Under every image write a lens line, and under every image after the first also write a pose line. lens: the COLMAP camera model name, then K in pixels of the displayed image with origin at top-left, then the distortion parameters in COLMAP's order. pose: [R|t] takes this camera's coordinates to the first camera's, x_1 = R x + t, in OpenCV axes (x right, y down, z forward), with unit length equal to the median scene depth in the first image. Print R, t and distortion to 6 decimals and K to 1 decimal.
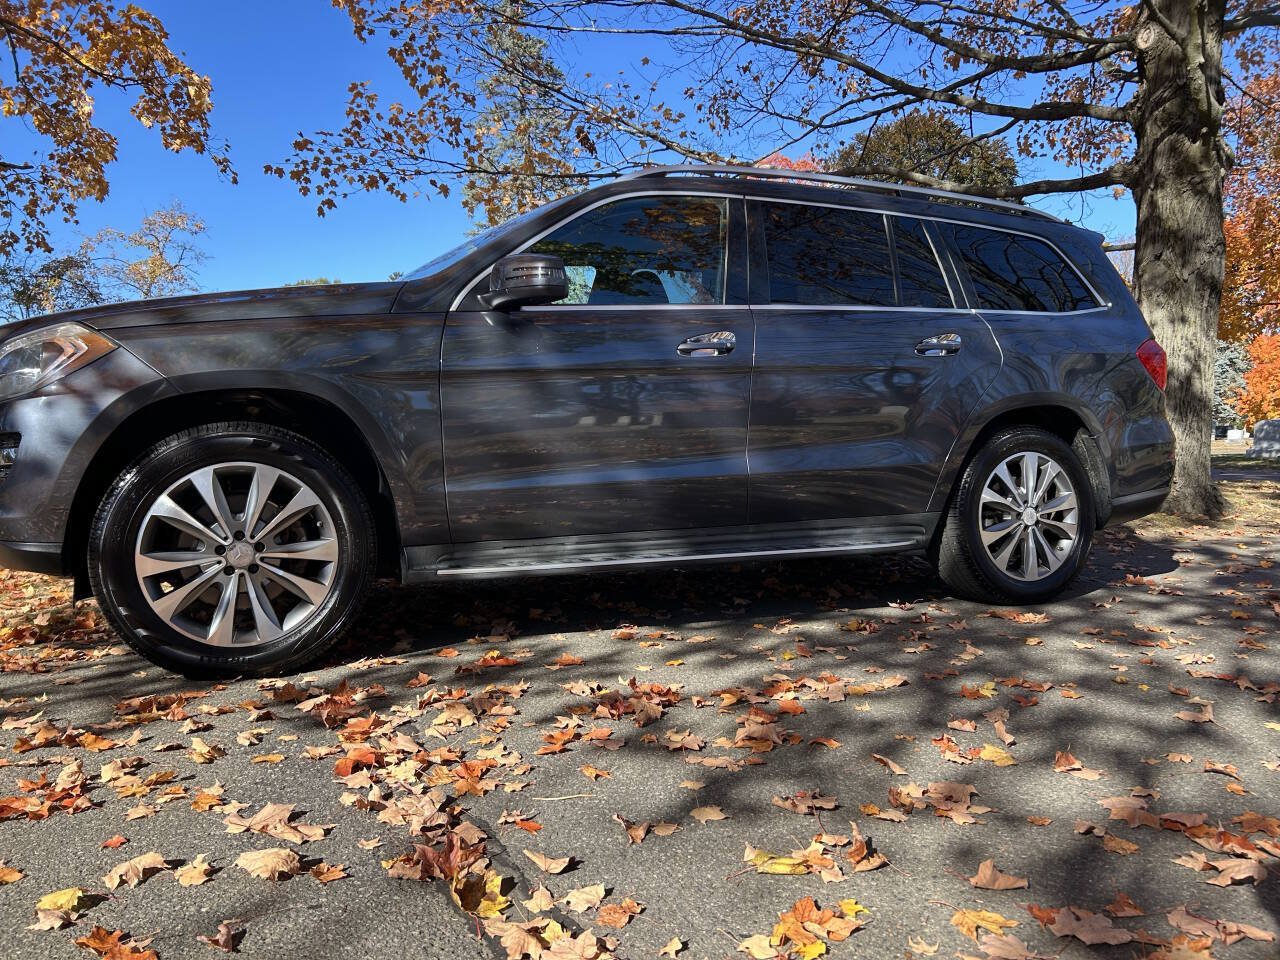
lens RADIAL K [[960.4, 0, 652.8], [0, 960.4, 480.0], [0, 0, 1]] dist [0.047495, -0.050246]
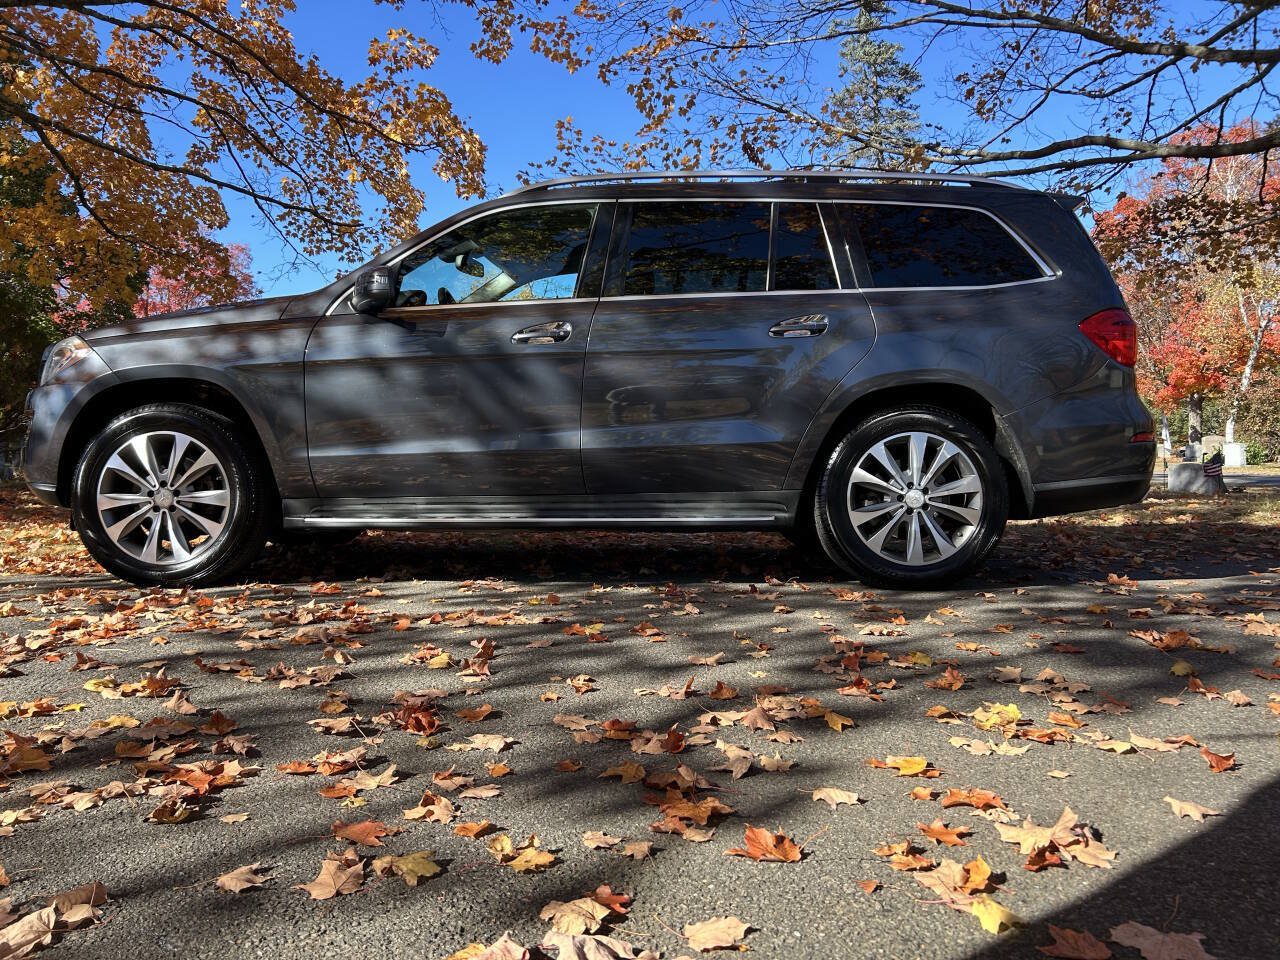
lens RADIAL K [[954.7, 0, 648.2], [0, 954.7, 484.3], [0, 0, 1]] dist [0.055568, -0.062702]
pose [[0.913826, 0.020468, -0.405590, 0.582258], [-0.022516, 0.999746, -0.000278, 0.031967], [0.405482, 0.009386, 0.914055, 0.013262]]
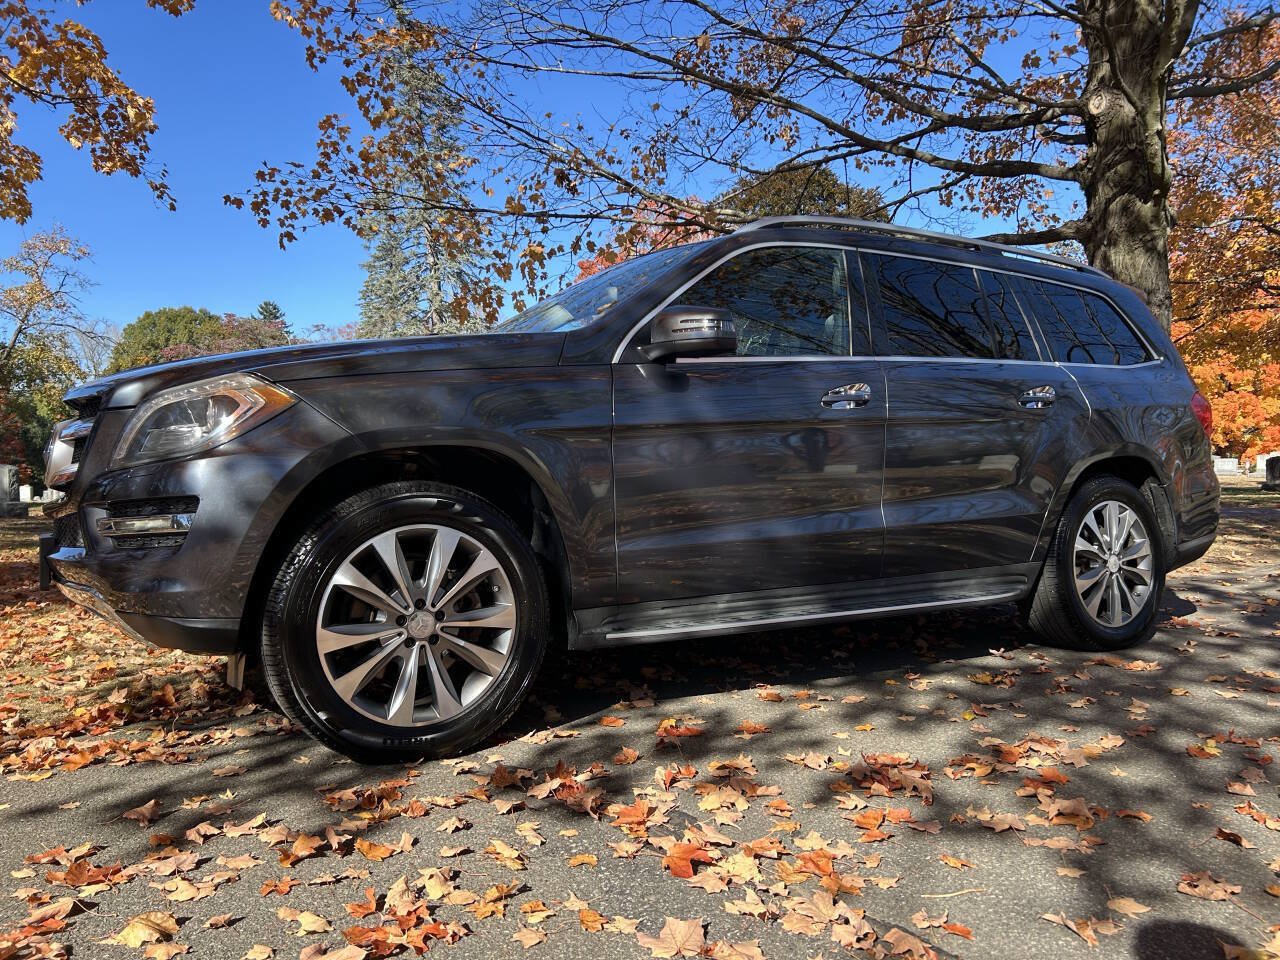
lens RADIAL K [[960.4, 0, 652.8], [0, 960.4, 480.0], [0, 0, 1]] dist [0.047495, -0.050246]
pose [[0.992130, -0.002849, 0.125178, -0.243680], [0.007227, 0.999377, -0.034538, -0.021066], [-0.125002, 0.035171, 0.991533, 0.041019]]
